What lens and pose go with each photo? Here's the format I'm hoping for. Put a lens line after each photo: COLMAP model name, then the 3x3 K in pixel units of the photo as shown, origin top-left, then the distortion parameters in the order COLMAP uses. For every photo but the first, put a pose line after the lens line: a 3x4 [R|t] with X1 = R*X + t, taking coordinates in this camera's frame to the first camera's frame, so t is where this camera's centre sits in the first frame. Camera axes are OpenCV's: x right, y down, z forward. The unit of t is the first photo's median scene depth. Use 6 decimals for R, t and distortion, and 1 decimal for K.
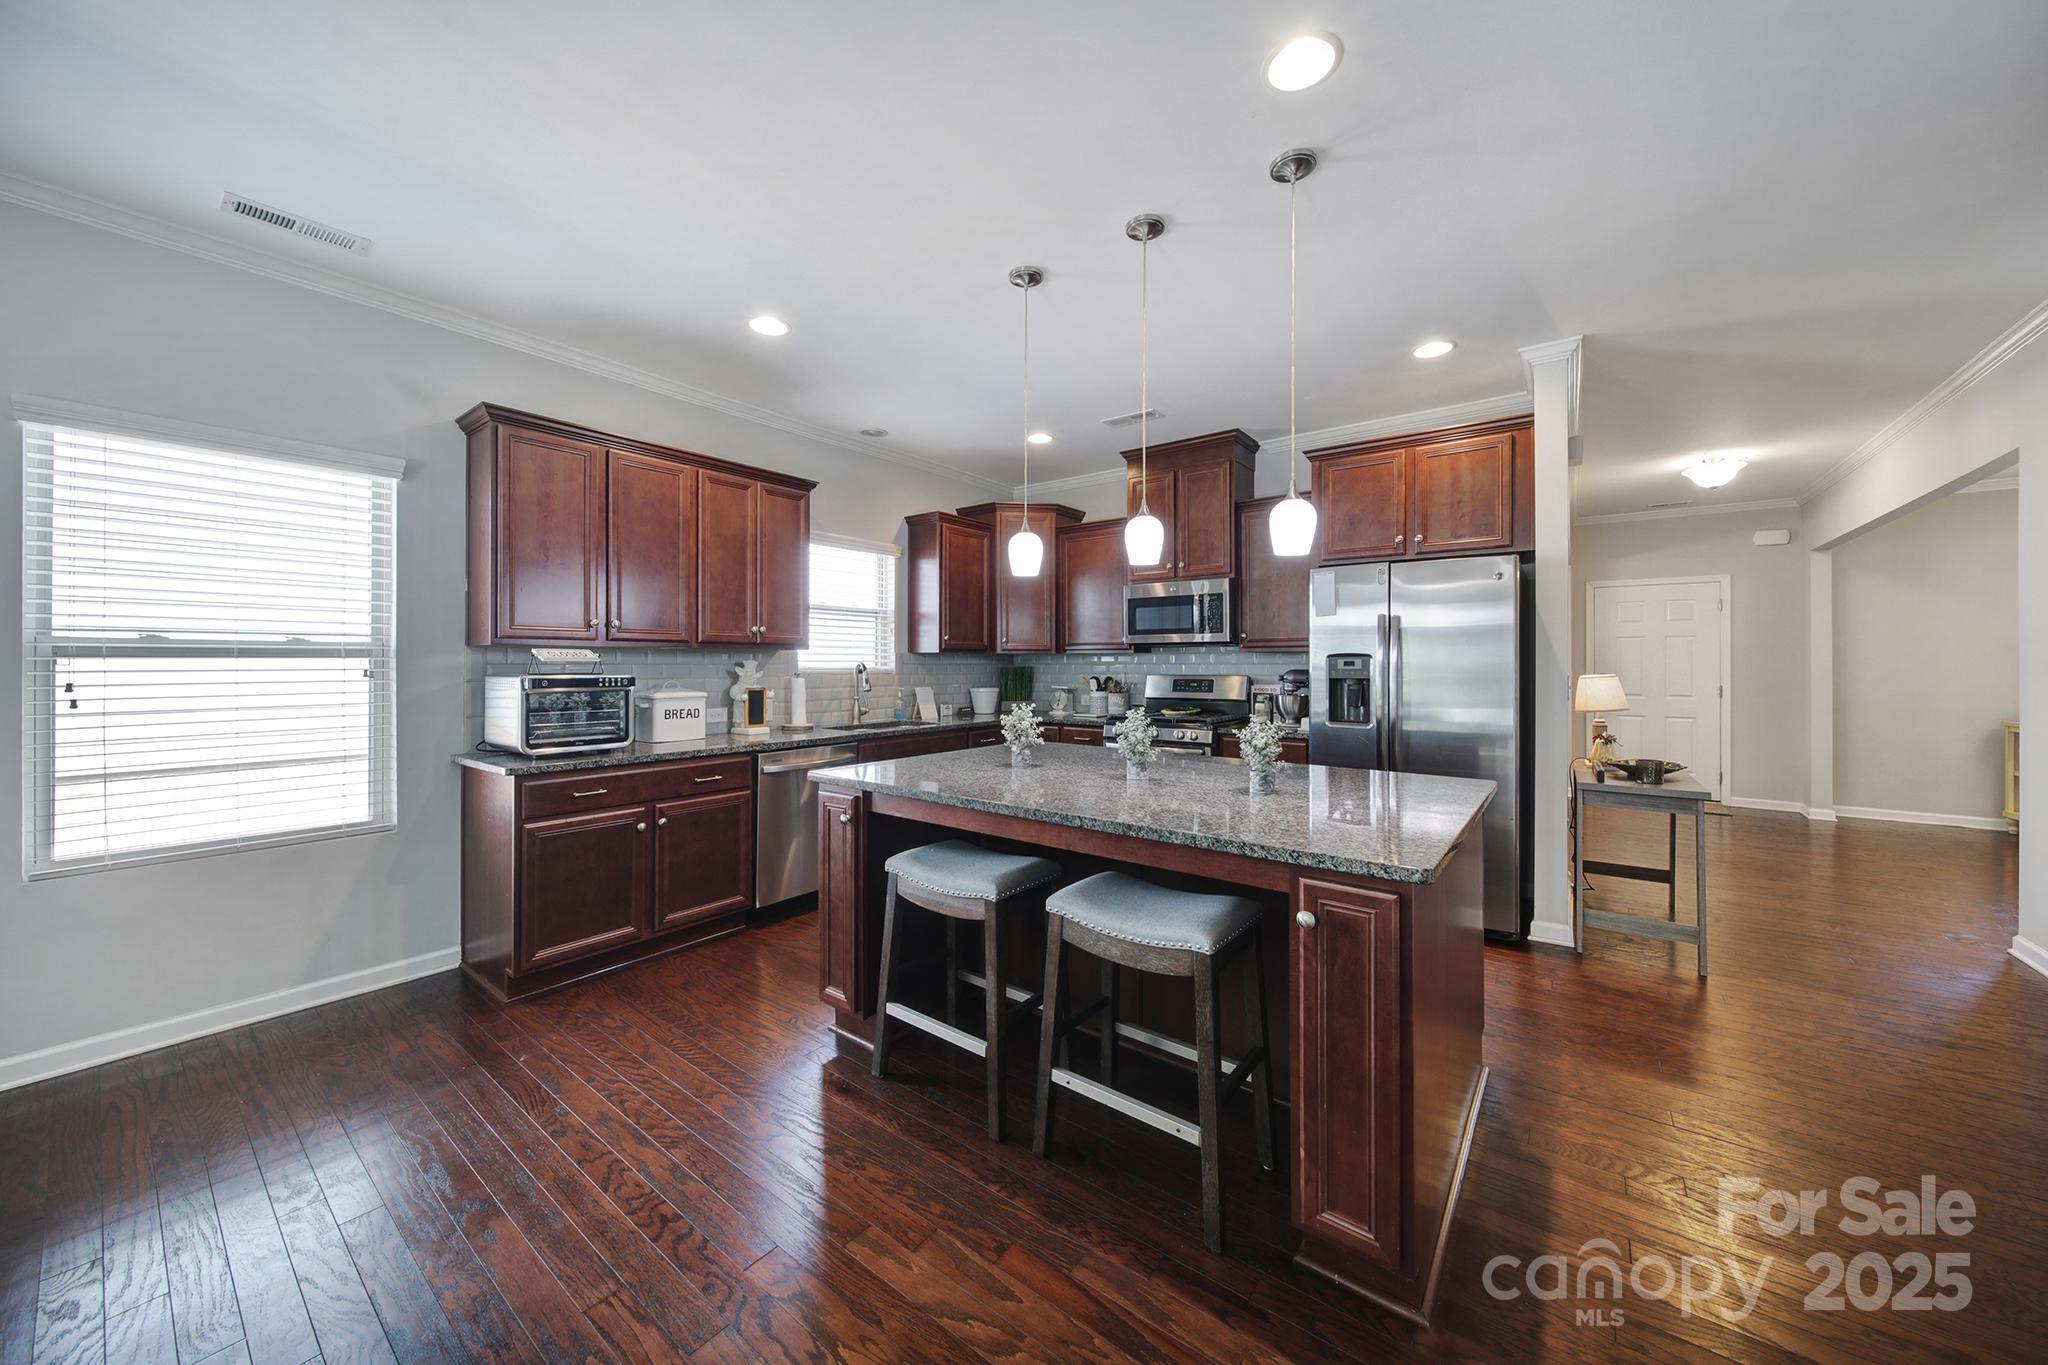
lens RADIAL K [[716.2, 0, 1022.1], [0, 716.2, 674.7], [0, 0, 1]] dist [-0.000624, -0.000219]
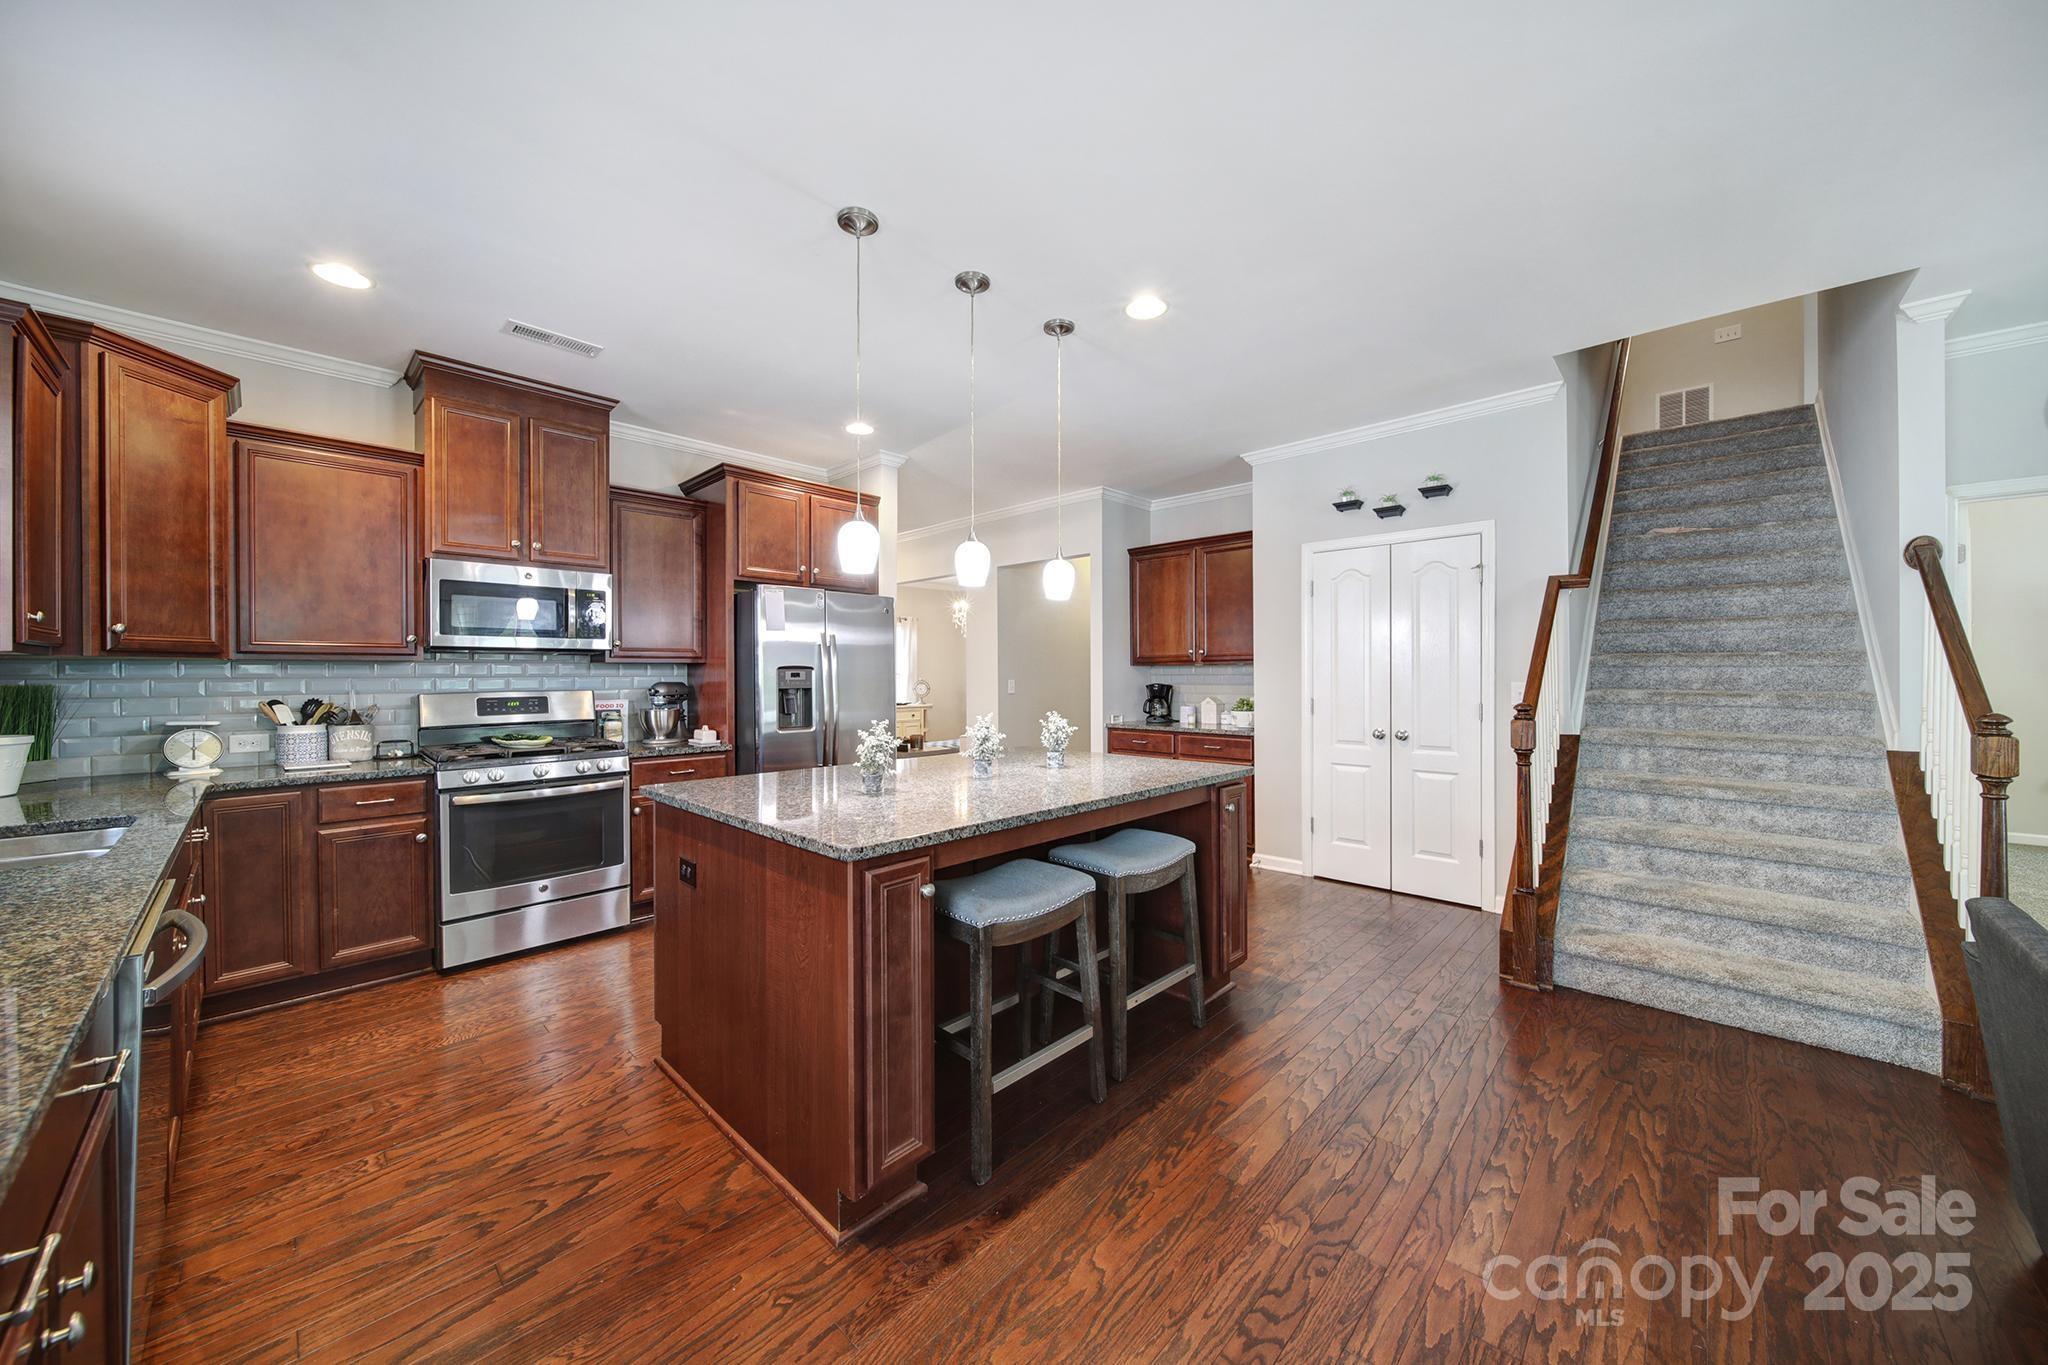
lens RADIAL K [[719.0, 0, 1024.0], [0, 719.0, 682.5], [0, 0, 1]] dist [-0.000400, -0.000105]
pose [[0.103737, -0.012642, 0.994524, -0.637946], [0.019162, 0.999759, 0.010710, -0.009316], [-0.994420, 0.017946, 0.103954, 0.550252]]
